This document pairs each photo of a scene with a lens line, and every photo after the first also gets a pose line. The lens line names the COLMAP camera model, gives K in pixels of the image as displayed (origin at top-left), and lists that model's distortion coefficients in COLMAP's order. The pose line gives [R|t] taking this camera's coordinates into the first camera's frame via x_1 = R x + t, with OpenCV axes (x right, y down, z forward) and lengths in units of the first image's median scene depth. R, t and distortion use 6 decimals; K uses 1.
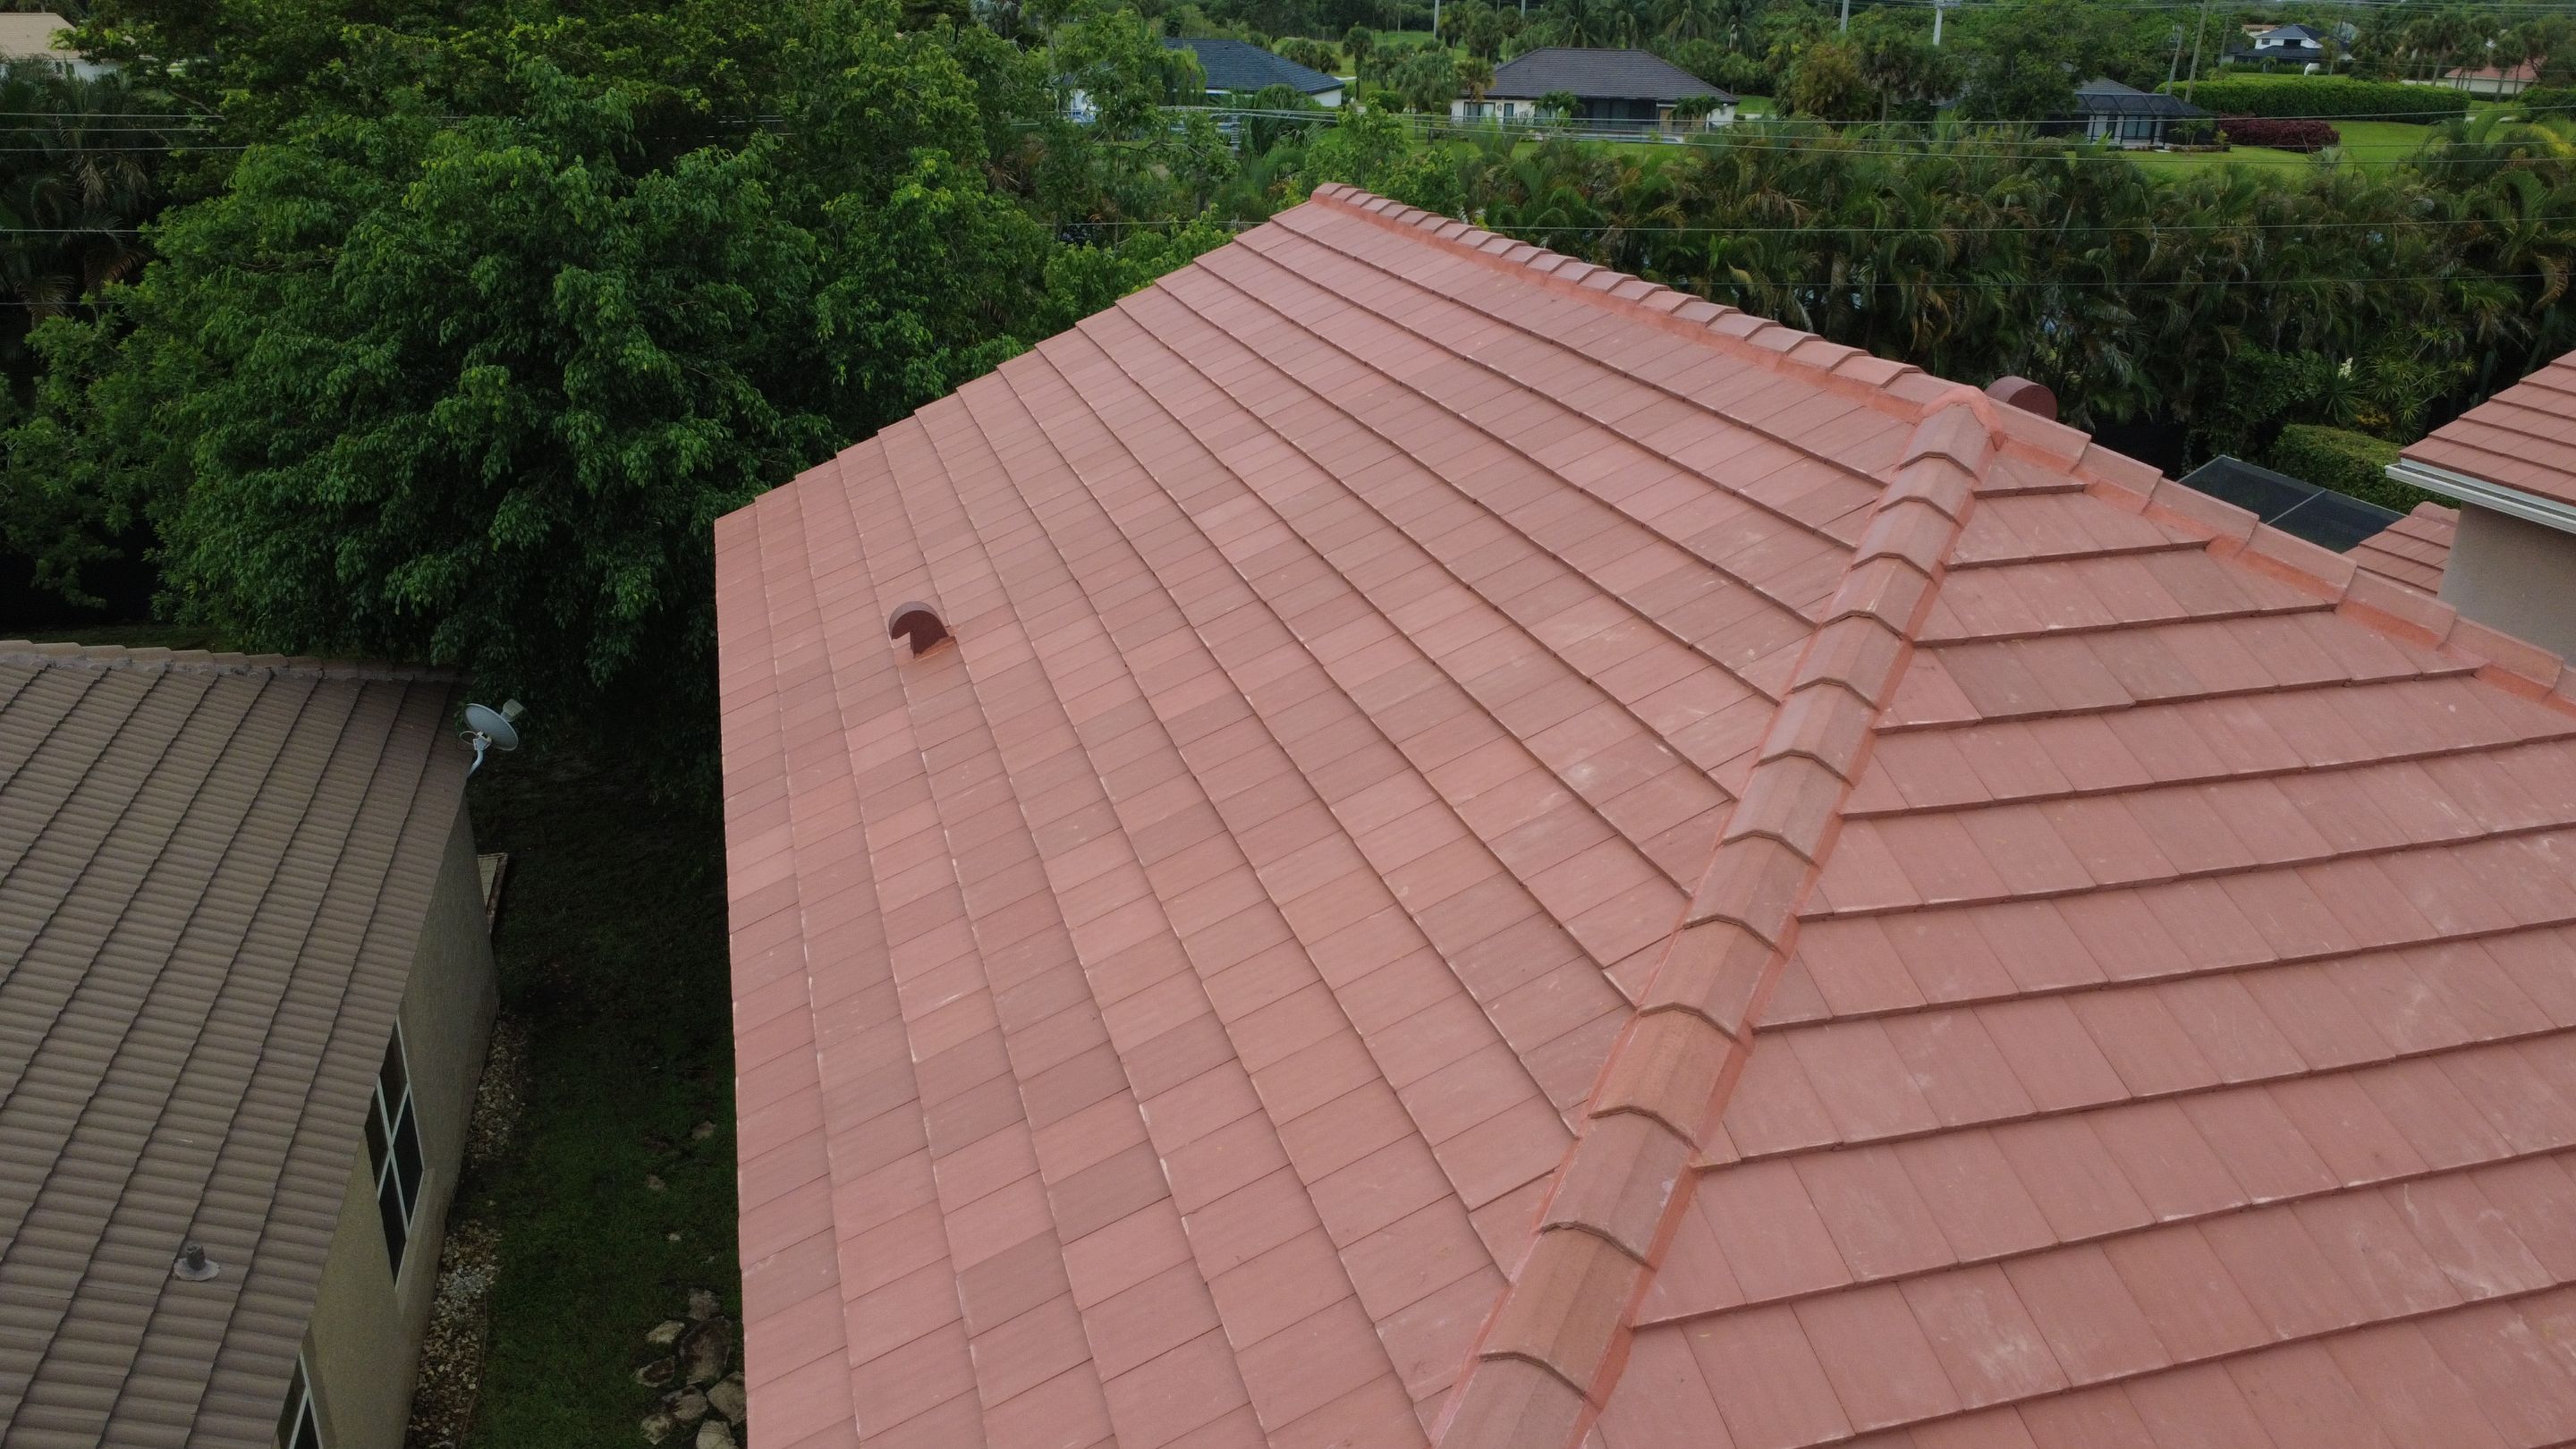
lens RADIAL K [[1875.7, 0, 1292.3], [0, 1875.7, 717.5], [0, 0, 1]] dist [-0.000595, 0.005698]
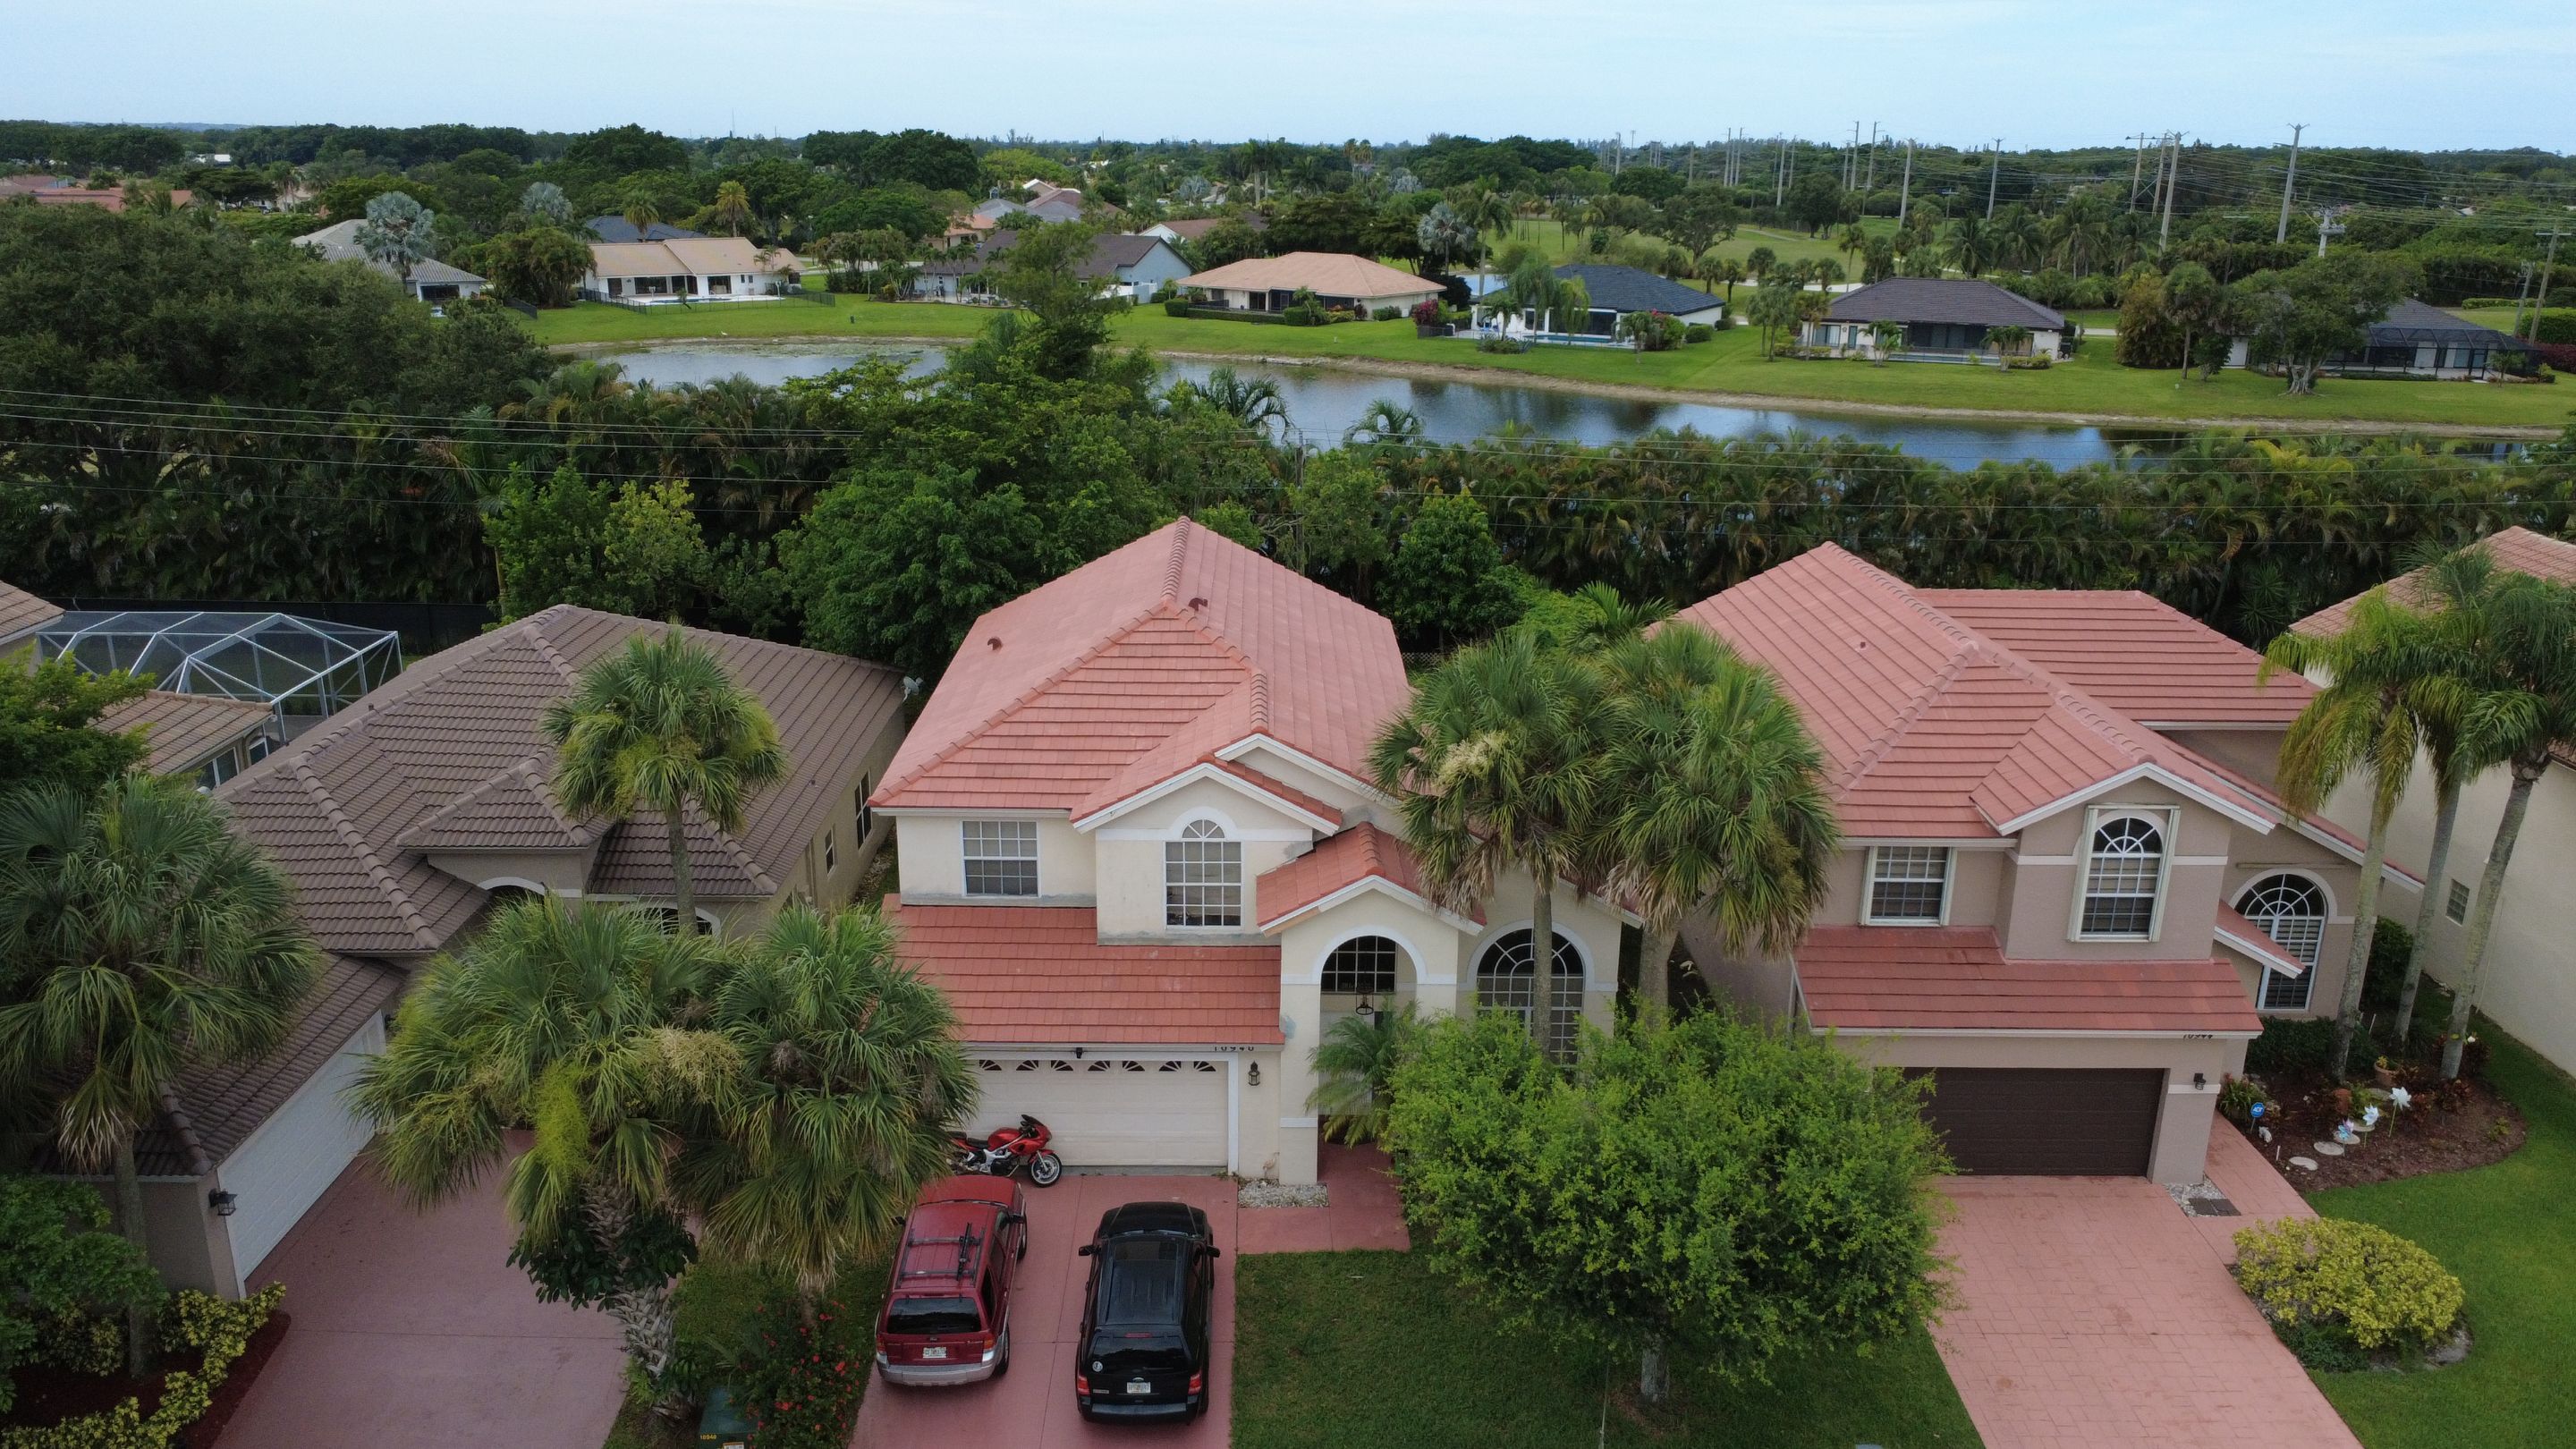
lens RADIAL K [[1868.9, 0, 1292.2], [0, 1868.9, 722.8], [0, 0, 1]] dist [-0.000315, 0.001357]
pose [[0.963428, 0.070874, -0.258426, 1.101996], [-0.090416, 0.993812, -0.064520, 0.243011], [0.252254, 0.085526, 0.963874, -2.012104]]
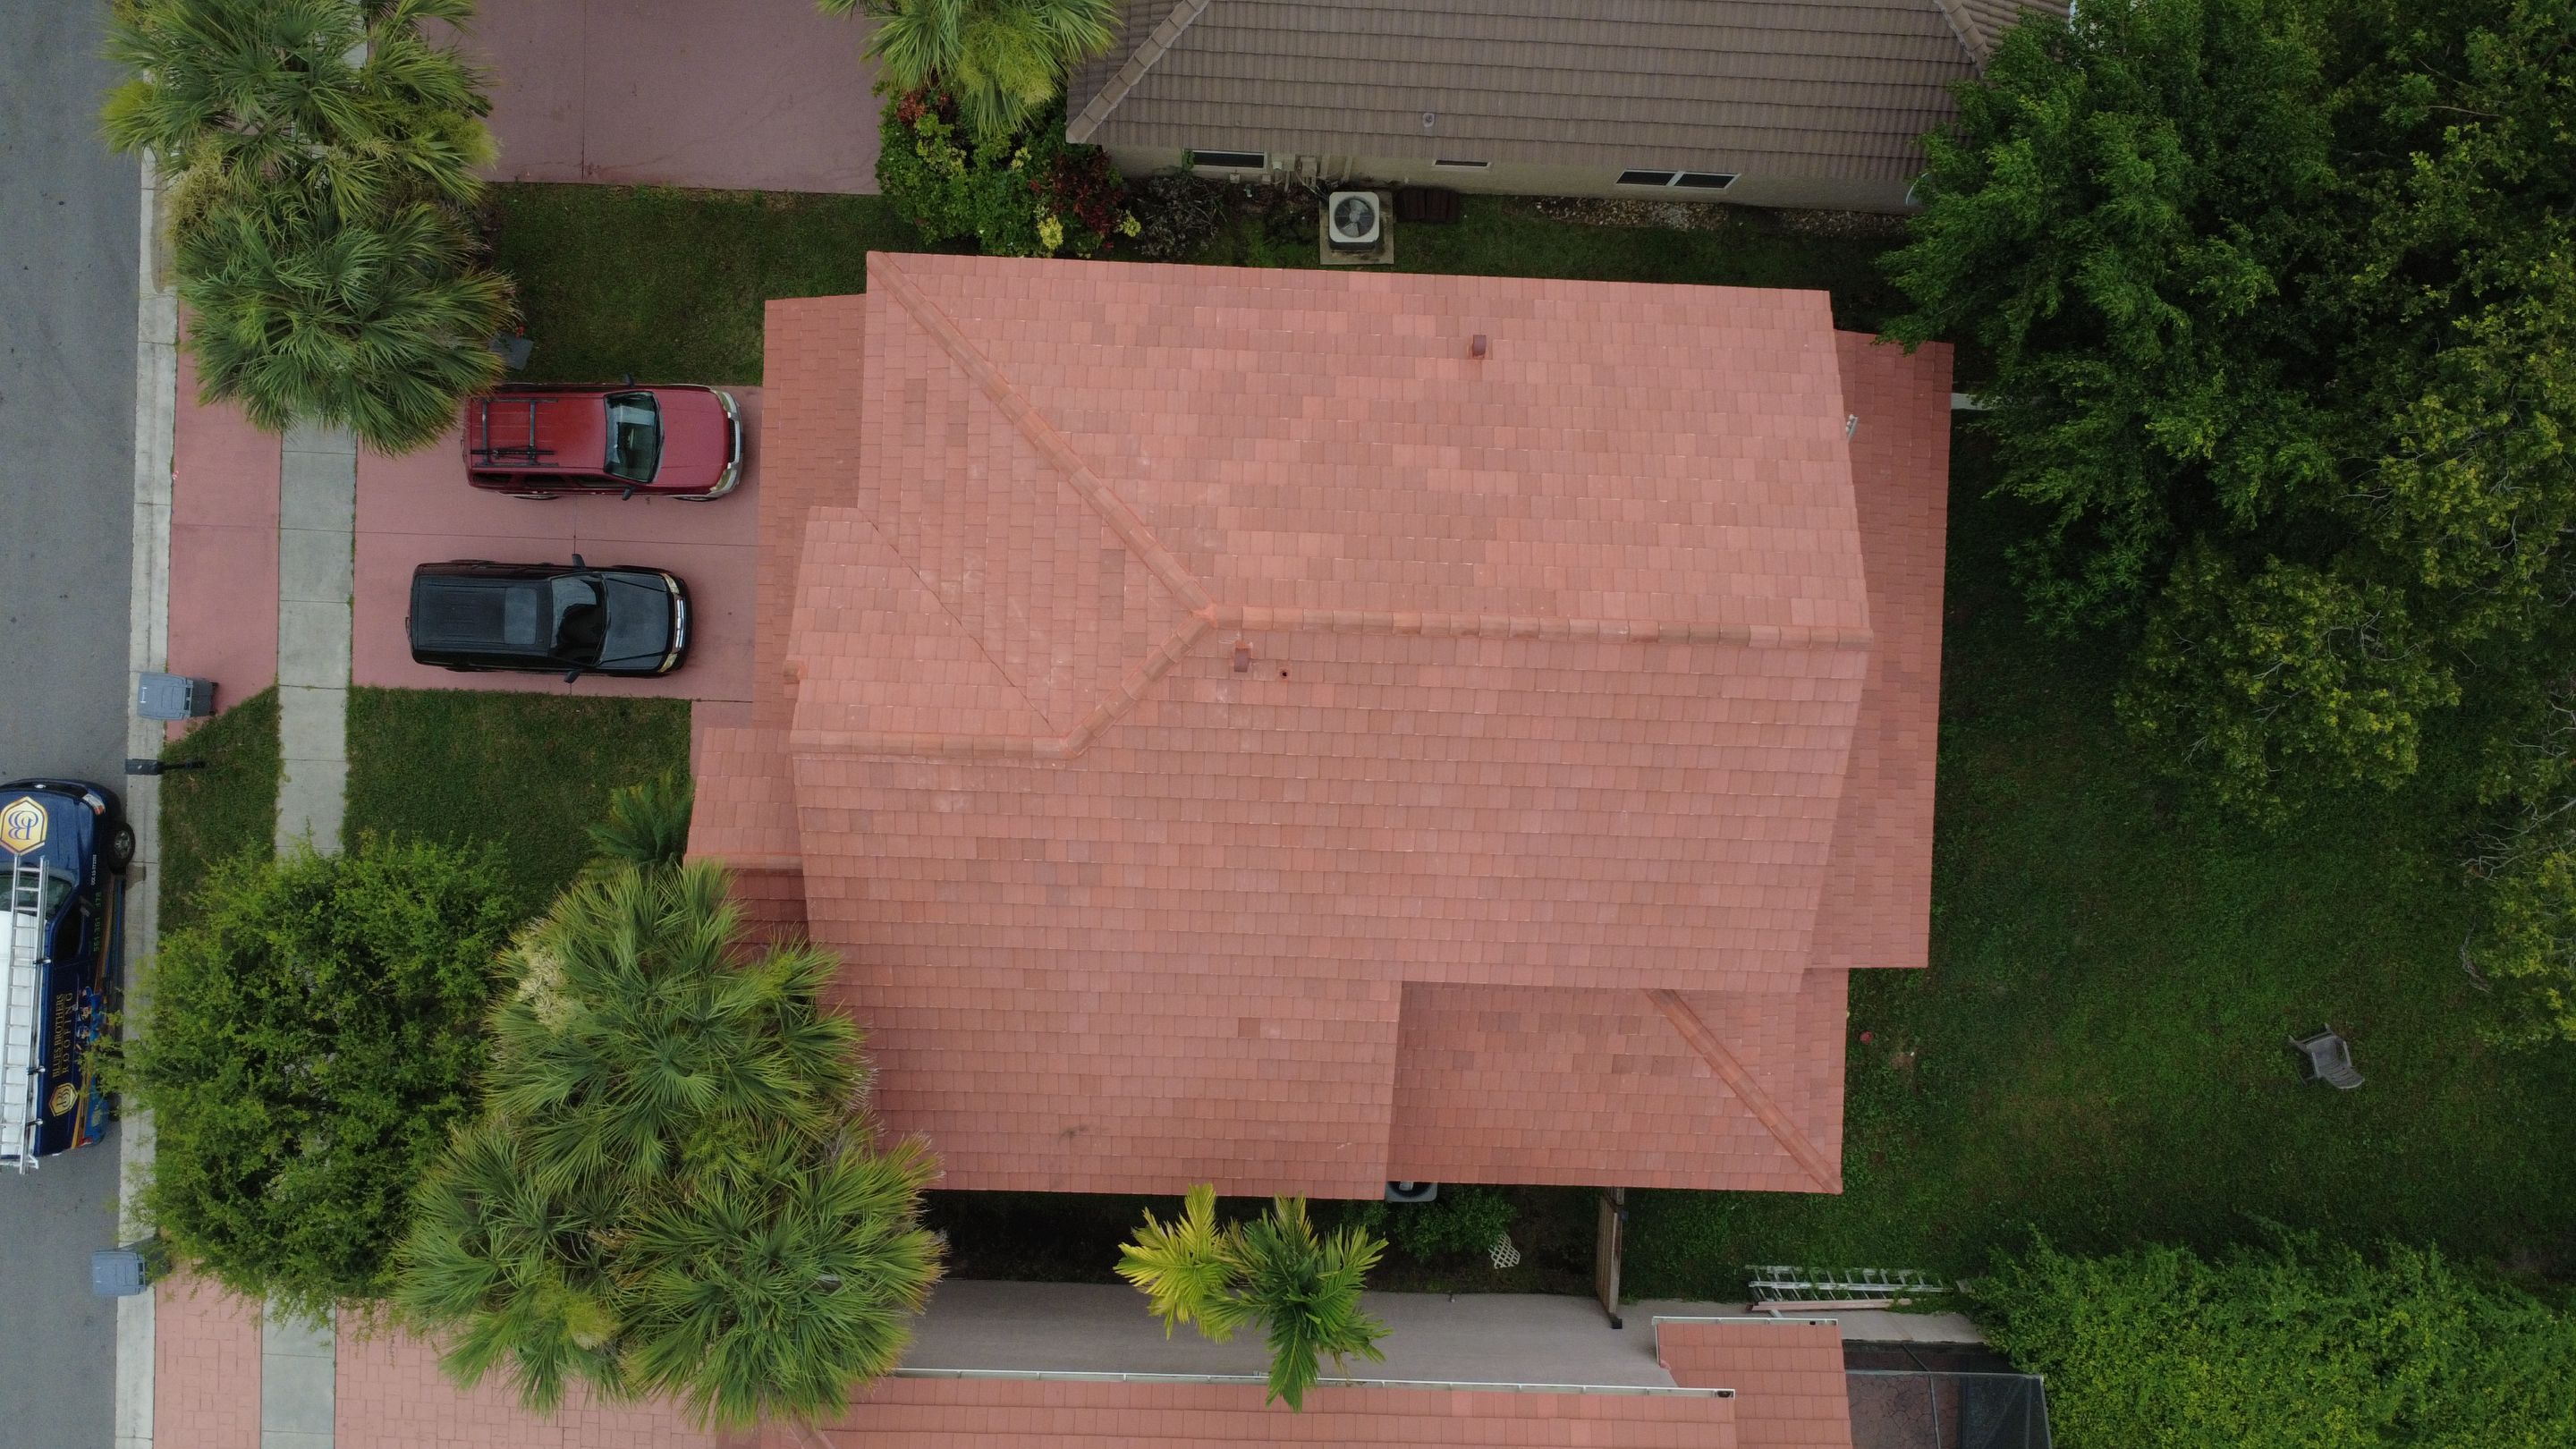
lens RADIAL K [[1868.9, 0, 1292.2], [0, 1868.9, 722.8], [0, 0, 1]] dist [-0.000315, 0.001357]
pose [[-0.314952, 0.949040, -0.011296, 0.298463], [-0.380290, -0.115282, 0.917654, -1.786151], [0.869589, 0.293313, 0.397219, -0.046705]]
